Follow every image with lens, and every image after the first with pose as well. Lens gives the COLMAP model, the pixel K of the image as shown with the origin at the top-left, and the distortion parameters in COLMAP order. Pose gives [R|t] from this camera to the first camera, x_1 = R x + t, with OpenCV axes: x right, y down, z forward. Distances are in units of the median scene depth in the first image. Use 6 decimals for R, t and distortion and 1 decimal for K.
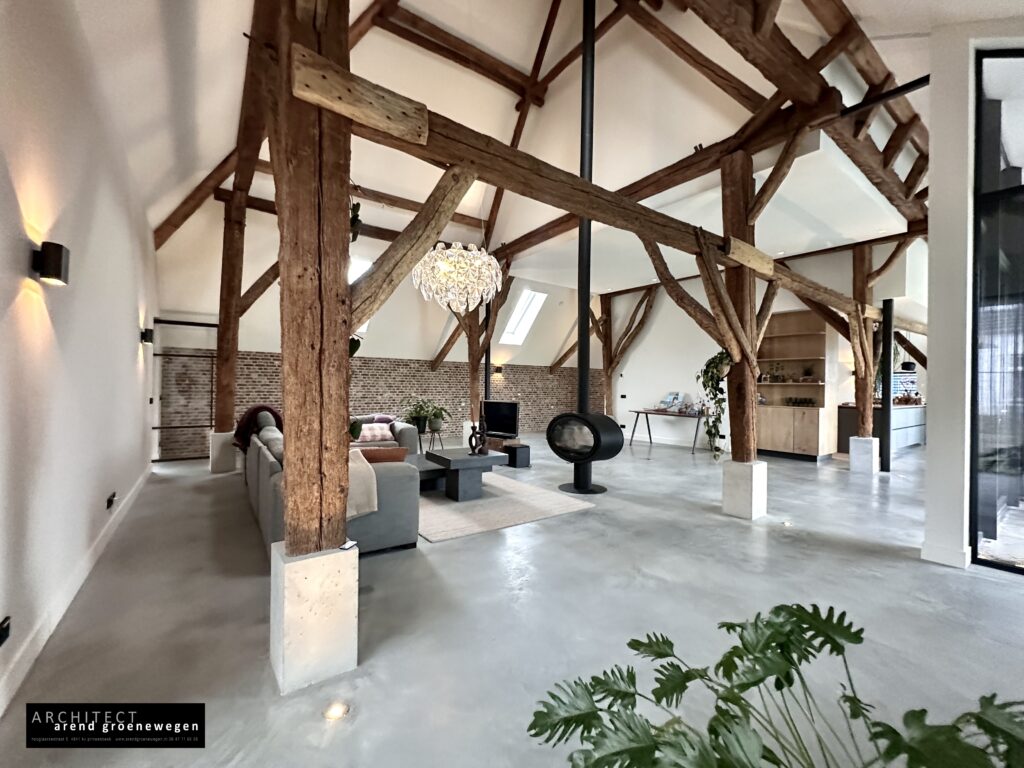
lens RADIAL K [[449.0, 0, 511.1], [0, 449.0, 385.2], [0, 0, 1]] dist [-0.000472, -0.000020]
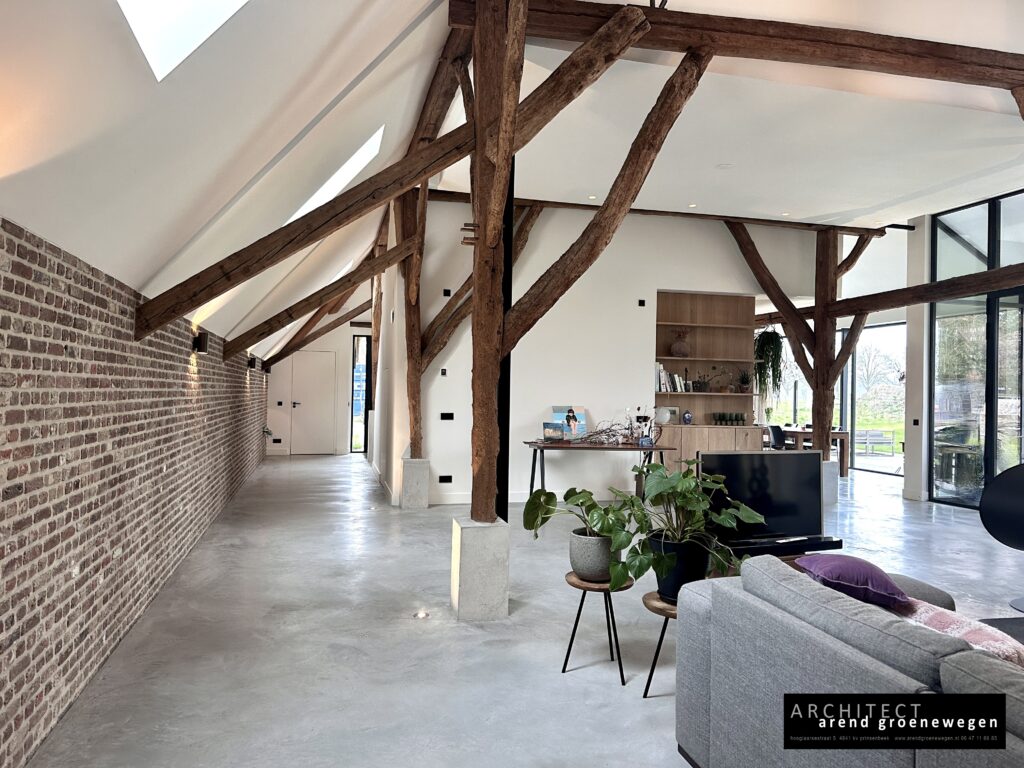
lens RADIAL K [[724.0, 0, 509.5], [0, 724.0, 387.4], [0, 0, 1]] dist [0.004759, 0.000534]
pose [[0.383918, 0.004694, 0.923355, -0.542613], [-0.015596, 0.999877, 0.001402, -0.009577], [-0.923235, -0.014939, 0.383944, 0.810860]]
